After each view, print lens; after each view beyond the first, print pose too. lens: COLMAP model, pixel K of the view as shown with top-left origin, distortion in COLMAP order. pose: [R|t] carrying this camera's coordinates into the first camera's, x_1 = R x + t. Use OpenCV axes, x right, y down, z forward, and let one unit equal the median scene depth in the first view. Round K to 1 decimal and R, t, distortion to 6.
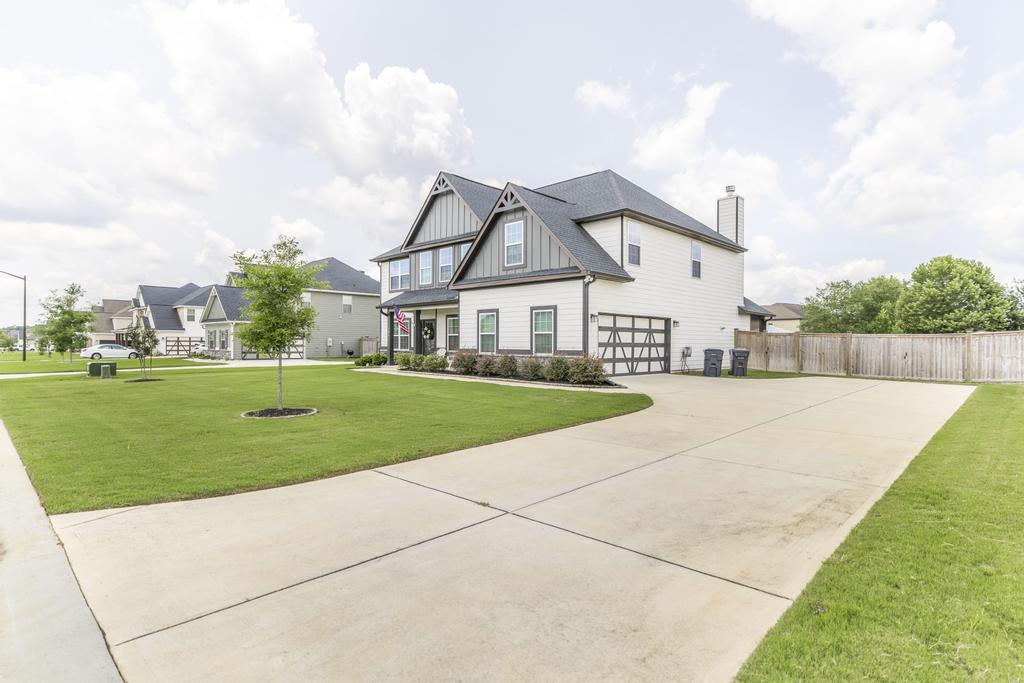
lens RADIAL K [[532.7, 0, 515.6], [0, 532.7, 342.4], [0, 0, 1]] dist [0.000659, 0.000651]
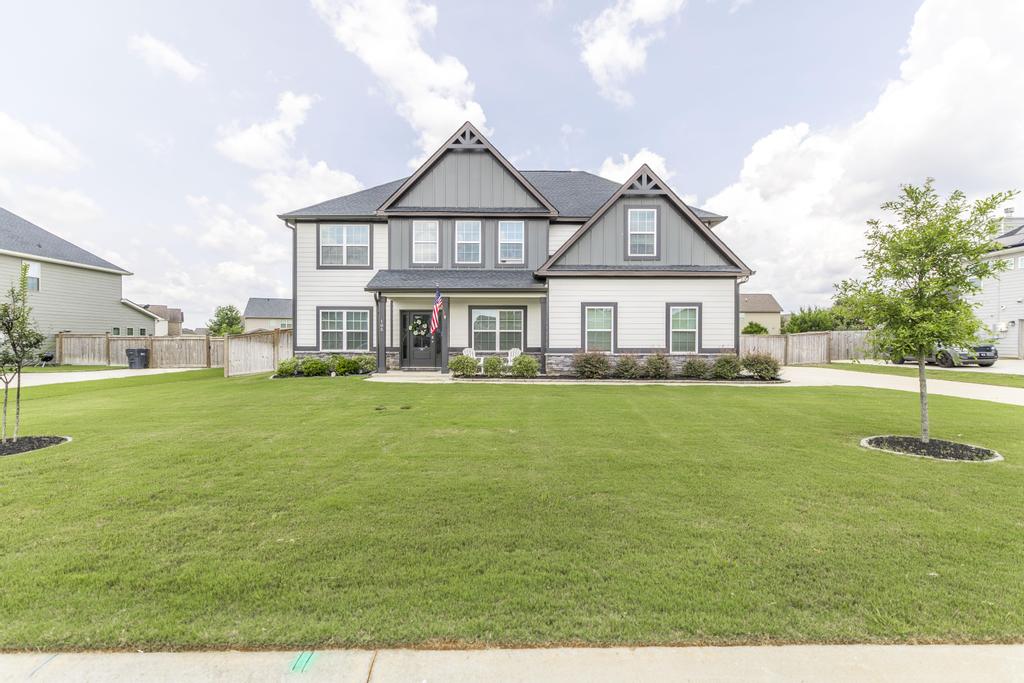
lens RADIAL K [[491.4, 0, 515.3], [0, 491.4, 342.8], [0, 0, 1]] dist [-0.002137, 0.000894]
pose [[0.718842, -0.007500, 0.695133, -0.614247], [0.000909, 0.999951, 0.009849, -0.003676], [-0.695173, -0.006448, 0.718814, 0.447694]]
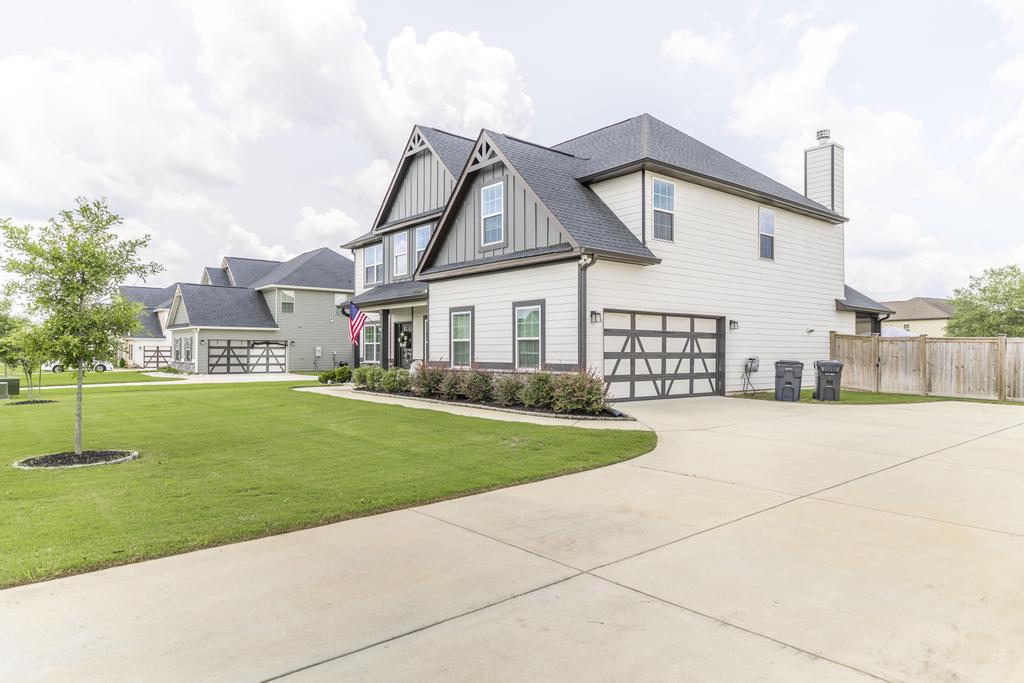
lens RADIAL K [[643.6, 0, 509.7], [0, 643.6, 343.4], [0, 0, 1]] dist [-0.001343, -0.006924]
pose [[0.993423, -0.004945, -0.114396, 0.097605], [0.003641, 0.999926, -0.011609, -0.001682], [0.114445, 0.011116, 0.993367, 0.120156]]
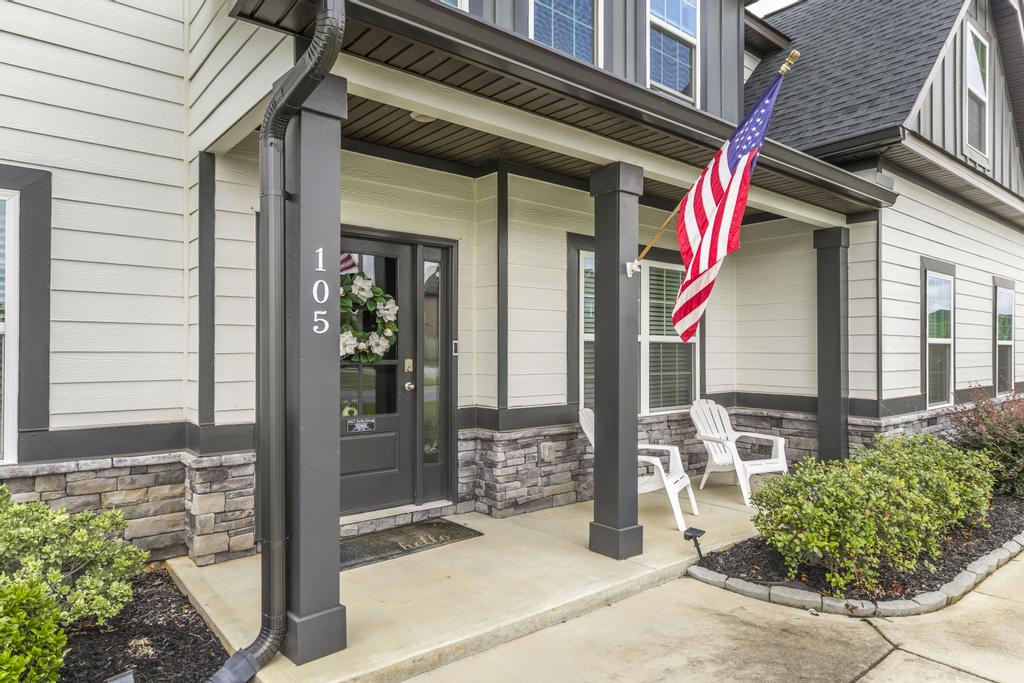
lens RADIAL K [[623.6, 0, 509.9], [0, 623.6, 340.8], [0, 0, 1]] dist [-0.006146, -0.000747]
pose [[0.105133, 0.004487, 0.994448, -0.371863], [-0.006596, 0.999971, -0.003815, -0.012283], [-0.994436, -0.006159, 0.105159, 1.042720]]
